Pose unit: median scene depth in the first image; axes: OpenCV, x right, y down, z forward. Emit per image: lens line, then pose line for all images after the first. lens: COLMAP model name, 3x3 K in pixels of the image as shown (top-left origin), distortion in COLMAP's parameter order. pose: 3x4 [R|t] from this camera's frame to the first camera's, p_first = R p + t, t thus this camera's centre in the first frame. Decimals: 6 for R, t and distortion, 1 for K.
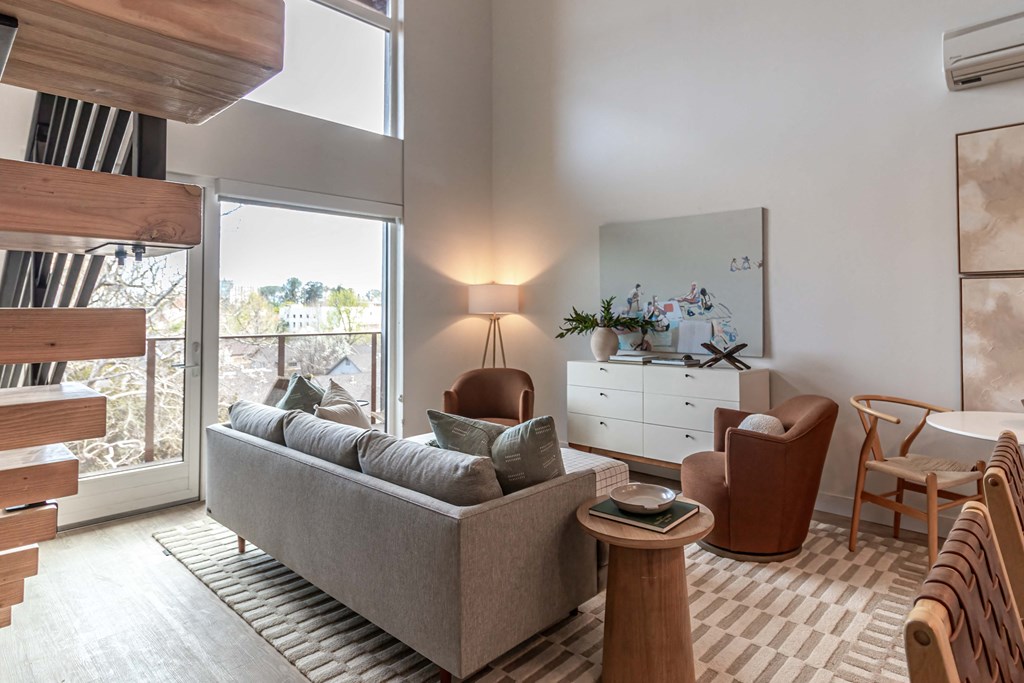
lens RADIAL K [[551.9, 0, 547.7], [0, 551.9, 306.2], [0, 0, 1]] dist [-0.003071, -0.000489]
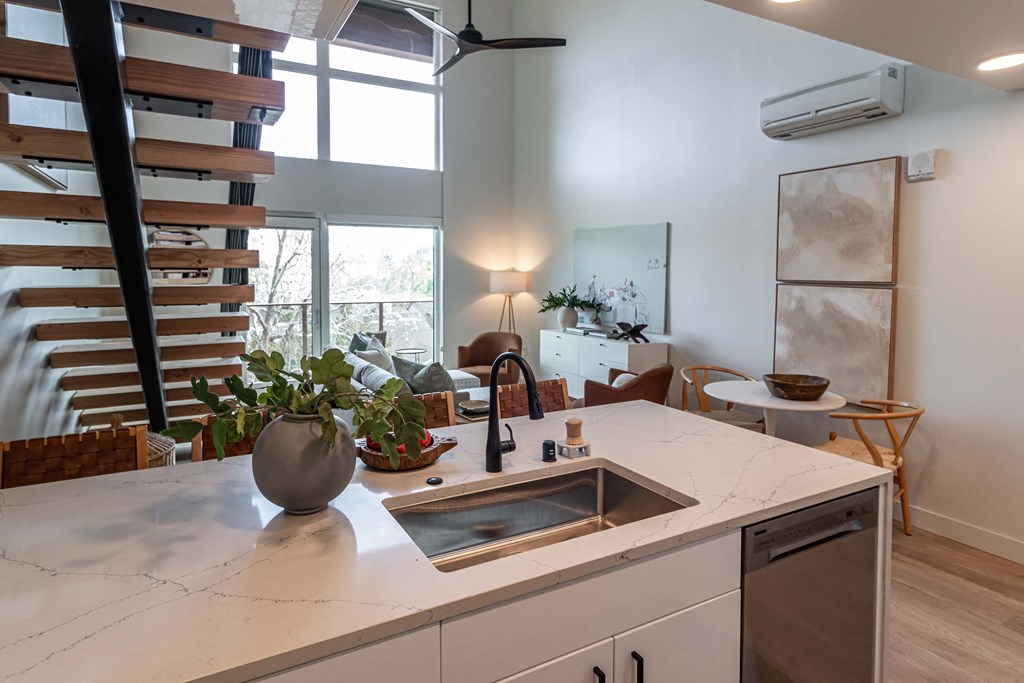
lens RADIAL K [[551.9, 0, 488.2], [0, 551.9, 300.8], [0, 0, 1]] dist [-0.003071, -0.000489]
pose [[0.935804, 0.026104, -0.351554, 0.413962], [-0.000819, 0.997413, 0.071881, -0.077628], [0.352521, -0.066979, 0.933404, -0.368522]]
